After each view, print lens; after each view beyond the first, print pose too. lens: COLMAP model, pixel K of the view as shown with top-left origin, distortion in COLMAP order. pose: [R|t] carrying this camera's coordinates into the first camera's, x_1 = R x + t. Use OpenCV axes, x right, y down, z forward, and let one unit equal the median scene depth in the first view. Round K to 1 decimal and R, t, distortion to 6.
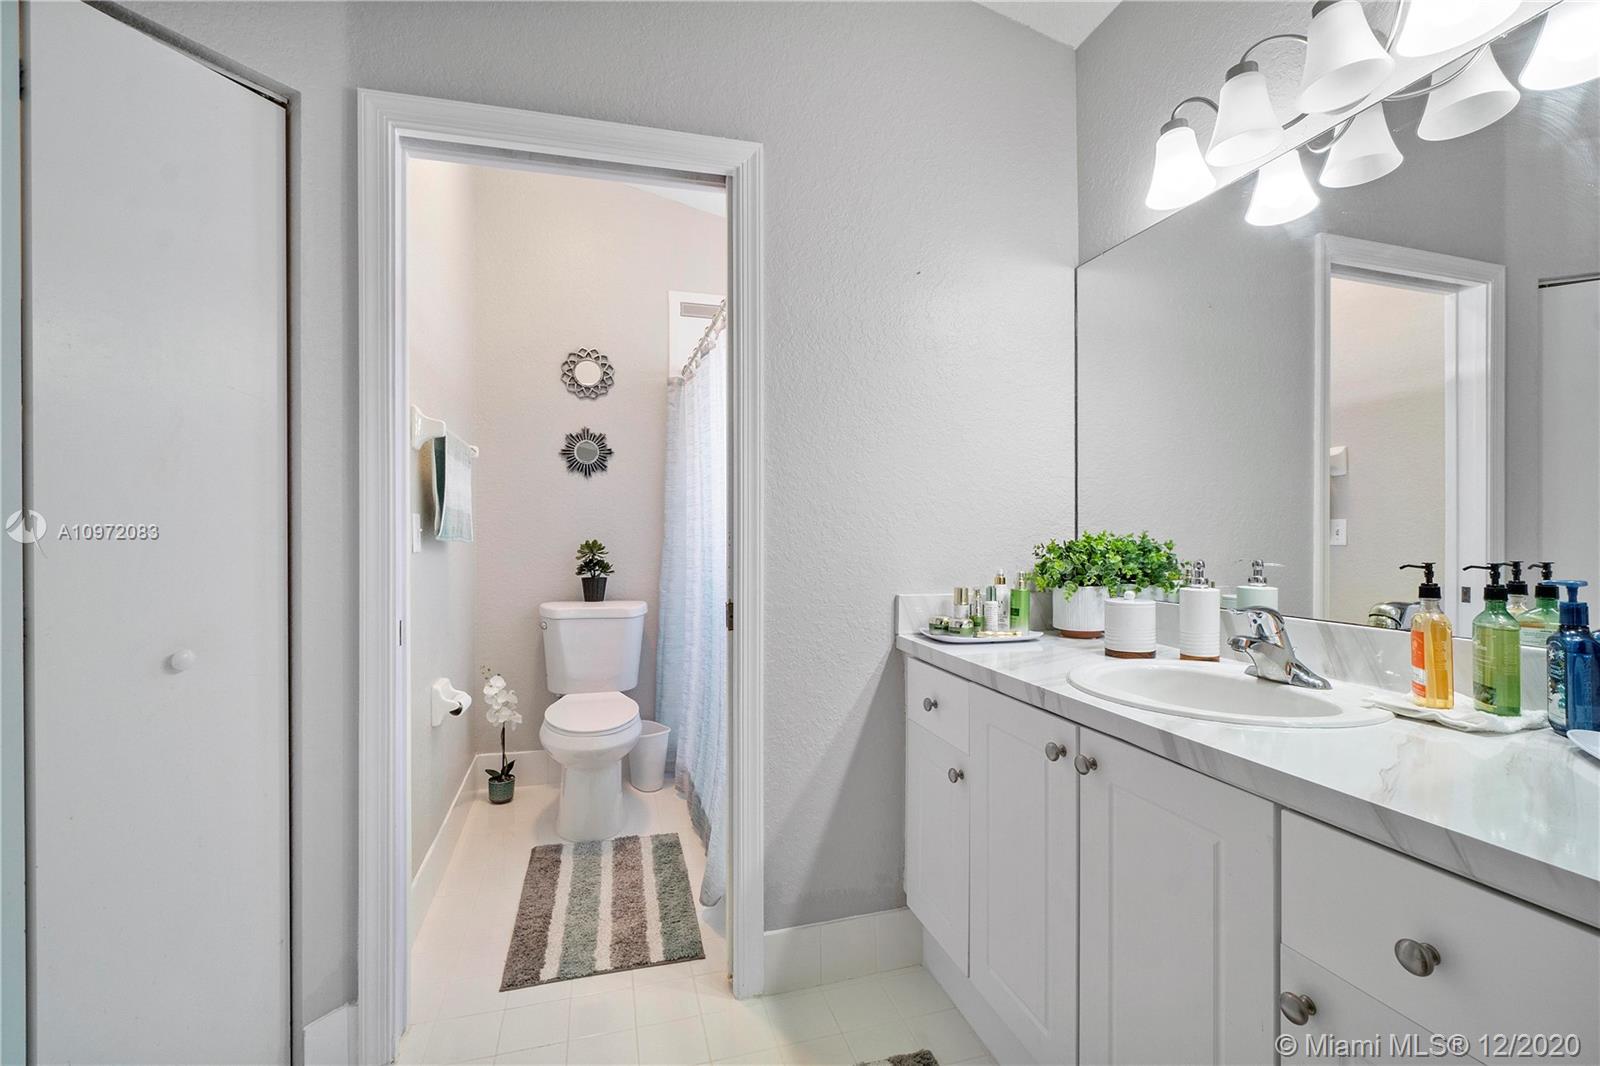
lens RADIAL K [[704.7, 0, 793.3], [0, 704.7, 534.0], [0, 0, 1]] dist [-0.001835, -0.000397]
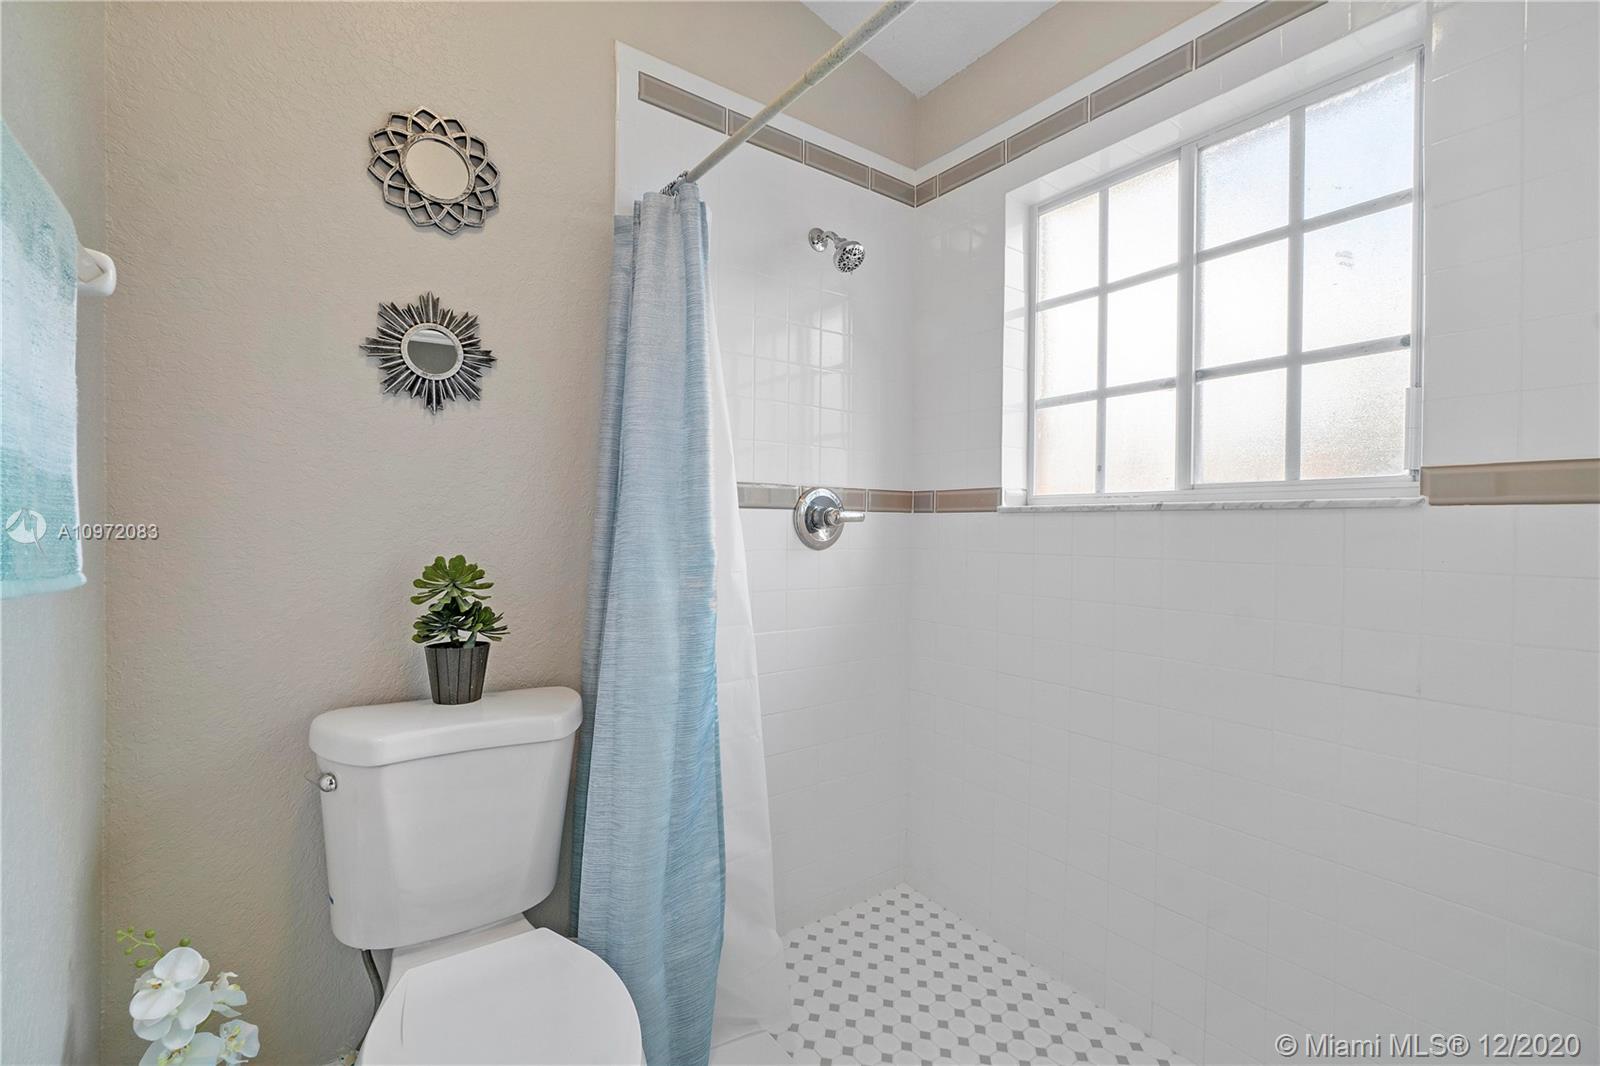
lens RADIAL K [[704.7, 0, 791.4], [0, 704.7, 537.5], [0, 0, 1]] dist [-0.001835, -0.000397]
pose [[0.942178, 0.011932, 0.334899, -0.233680], [-0.014488, 0.999882, 0.005134, -0.007671], [-0.334798, -0.009689, 0.942240, 0.527679]]
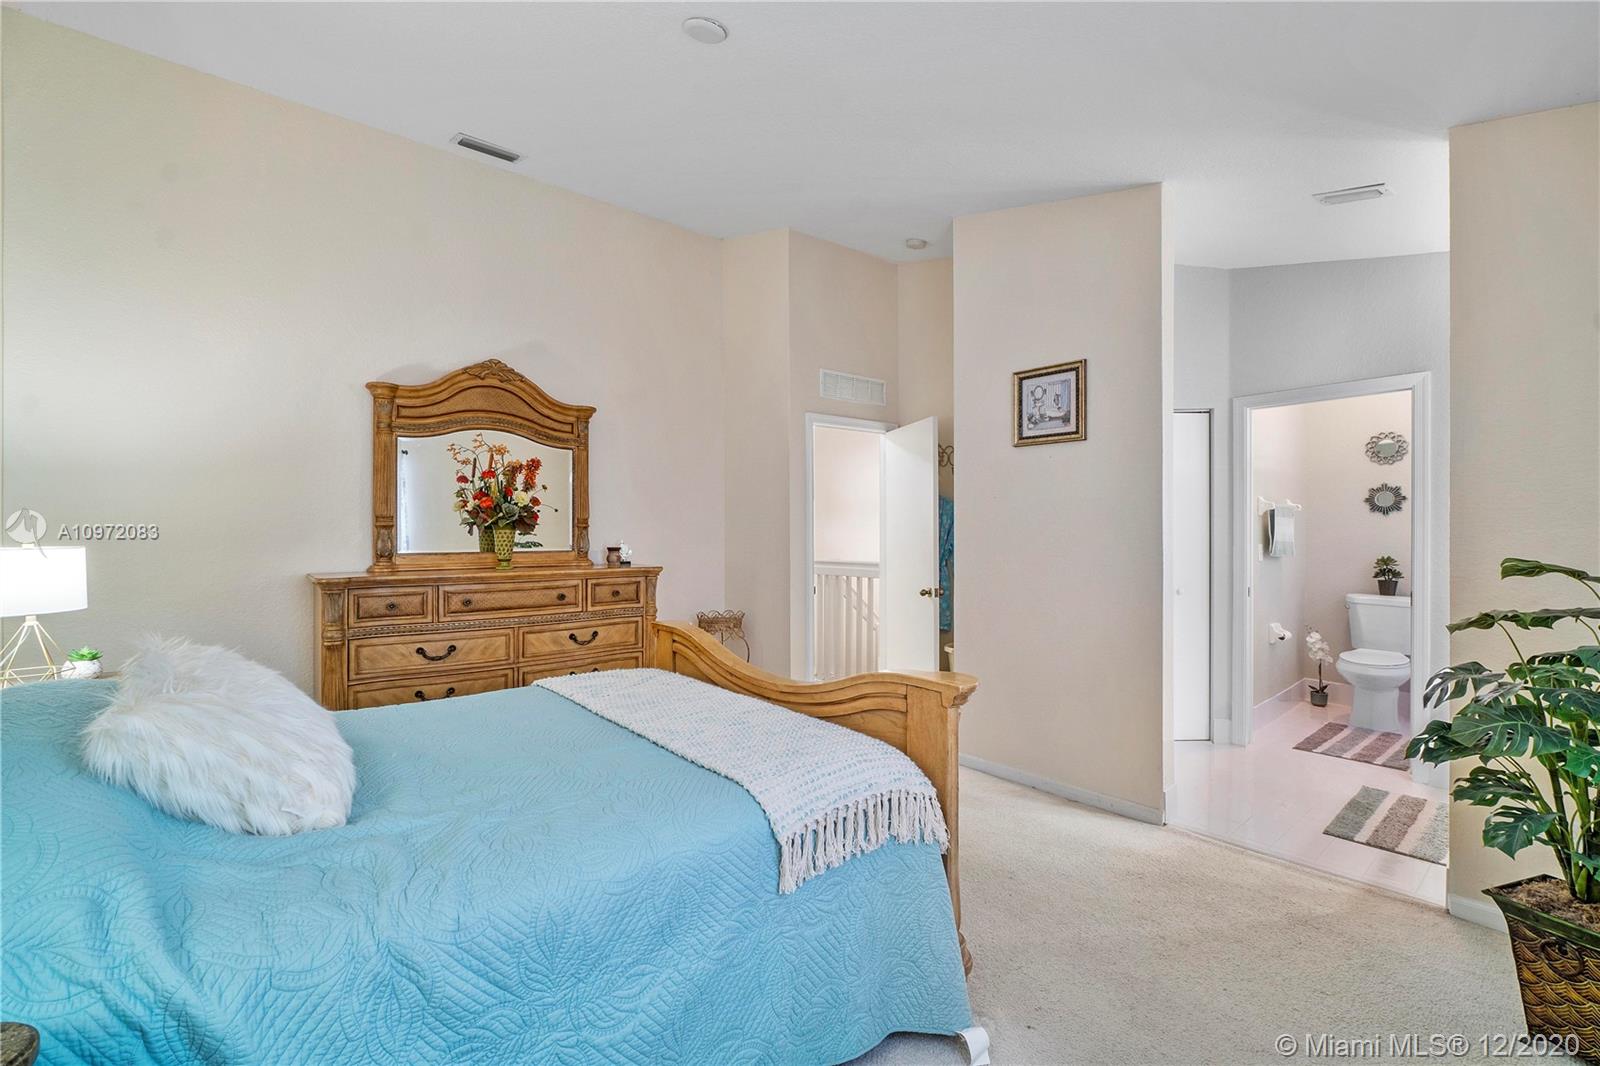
lens RADIAL K [[704.7, 0, 783.7], [0, 704.7, 530.3], [0, 0, 1]] dist [-0.001835, -0.000397]
pose [[0.423175, 0.001205, -0.906047, 0.559421], [-0.001975, 0.999998, 0.000407, -0.046610], [0.906046, 0.001617, 0.423176, -0.868375]]
